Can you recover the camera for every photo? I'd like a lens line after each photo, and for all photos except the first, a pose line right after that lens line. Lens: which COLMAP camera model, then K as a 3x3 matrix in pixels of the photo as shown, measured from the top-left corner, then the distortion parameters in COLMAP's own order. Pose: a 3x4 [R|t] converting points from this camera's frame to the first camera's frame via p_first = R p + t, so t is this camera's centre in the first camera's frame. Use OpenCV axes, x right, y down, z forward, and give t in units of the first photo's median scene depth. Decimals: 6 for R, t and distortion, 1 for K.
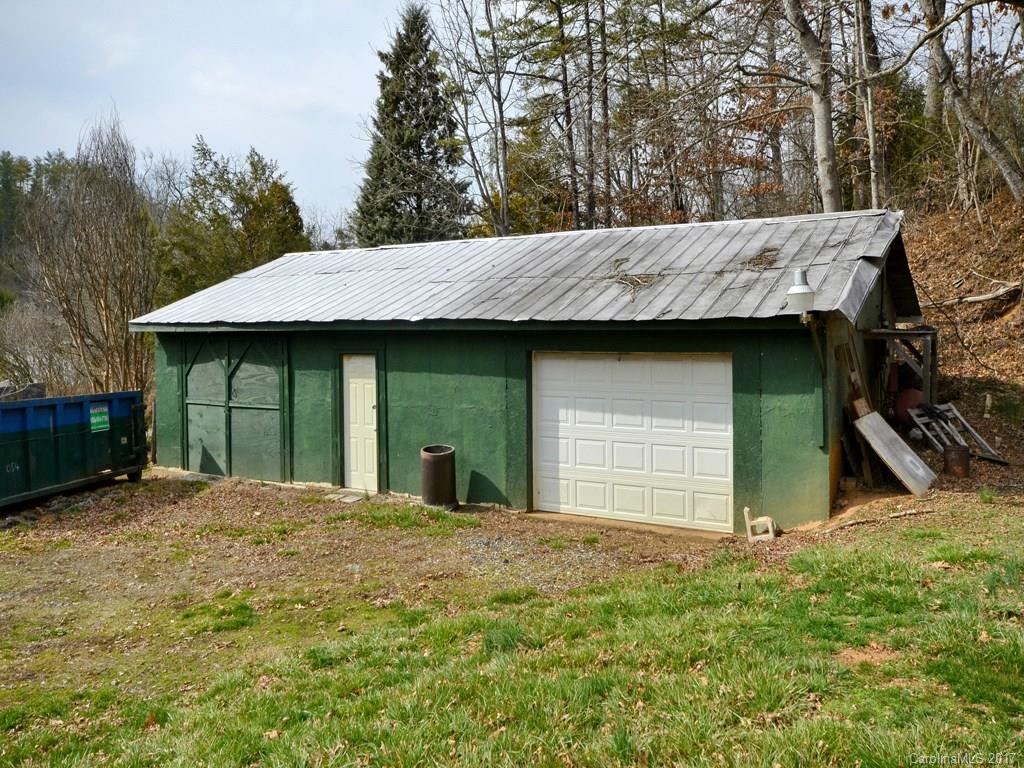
lens RADIAL K [[837.6, 0, 512.0], [0, 837.6, 384.0], [0, 0, 1]] dist [0.000550, 0.000188]
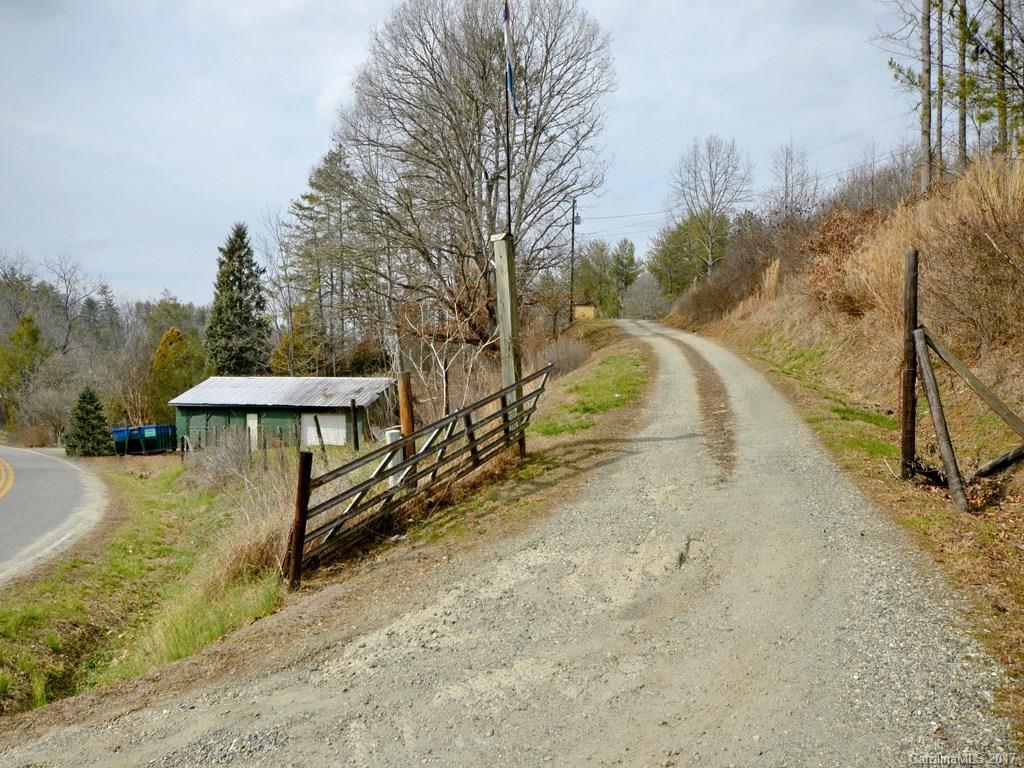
lens RADIAL K [[897.5, 0, 512.0], [0, 897.5, 384.0], [0, 0, 1]] dist [0.000350, 0.000092]
pose [[0.968904, 0.012697, 0.247110, -0.048545], [0.005200, 0.997417, -0.071641, 0.100543], [-0.247382, 0.070698, 0.966335, -2.476294]]
